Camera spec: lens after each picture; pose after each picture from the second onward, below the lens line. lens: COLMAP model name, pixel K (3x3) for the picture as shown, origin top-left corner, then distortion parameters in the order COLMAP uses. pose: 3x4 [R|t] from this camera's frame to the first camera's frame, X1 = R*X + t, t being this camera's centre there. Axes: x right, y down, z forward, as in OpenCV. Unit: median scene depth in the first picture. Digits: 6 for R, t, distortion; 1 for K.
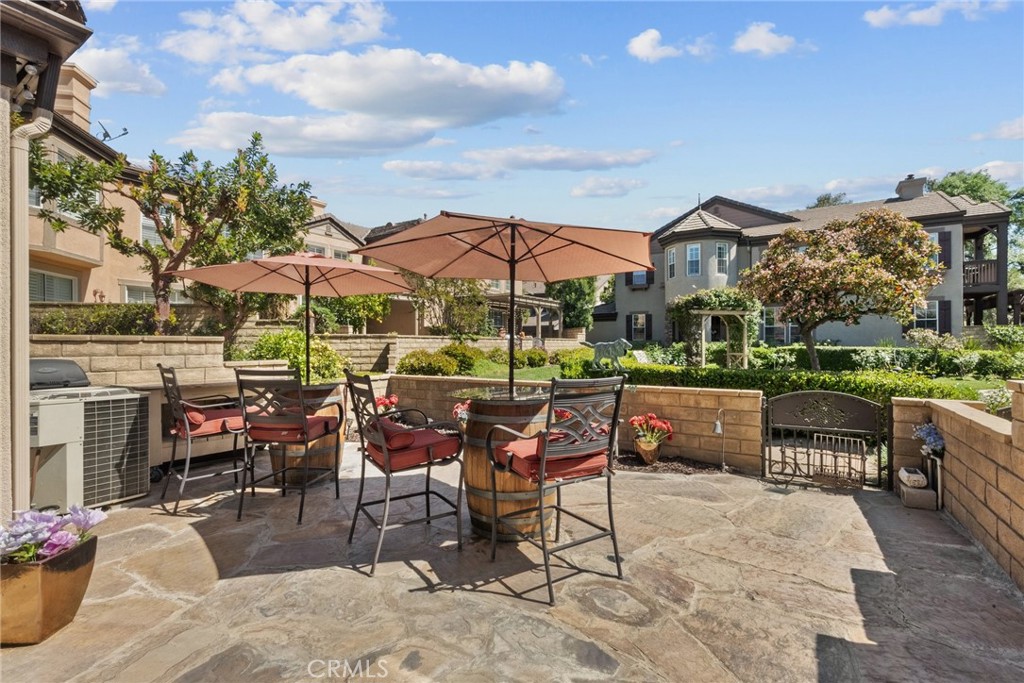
lens RADIAL K [[467.6, 0, 513.4], [0, 467.6, 341.1], [0, 0, 1]] dist [-0.000448, 0.000570]
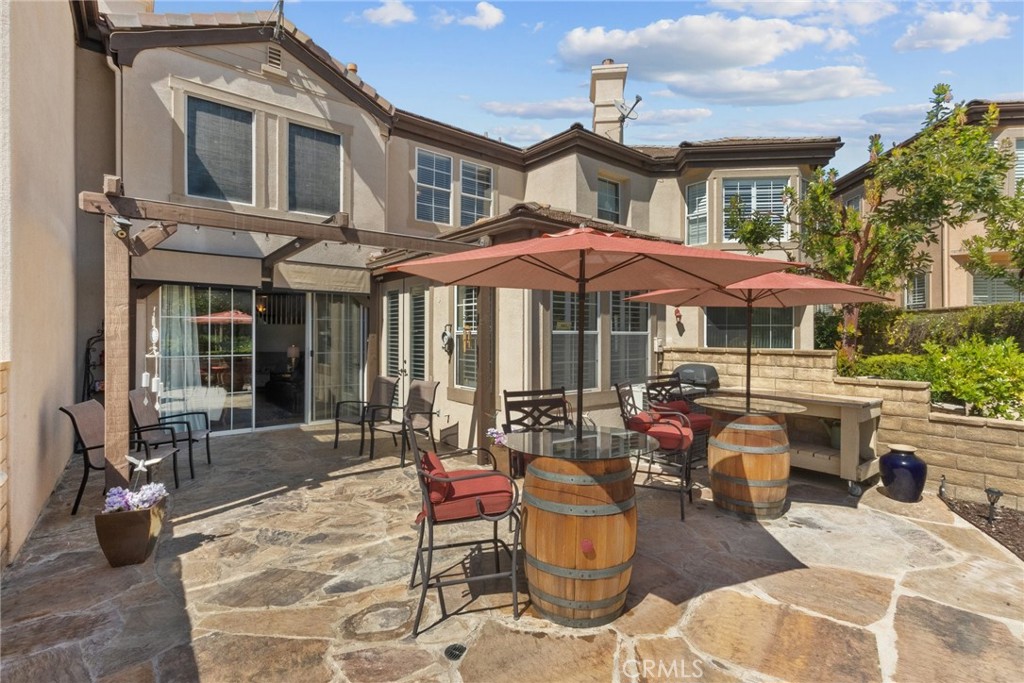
lens RADIAL K [[467.6, 0, 511.7], [0, 467.6, 339.4], [0, 0, 1]] dist [-0.000448, 0.000570]
pose [[-0.328310, 0.009348, -0.944524, 0.824390], [0.007508, 0.999945, 0.007287, -0.073834], [0.944540, -0.004699, -0.328362, 1.180854]]
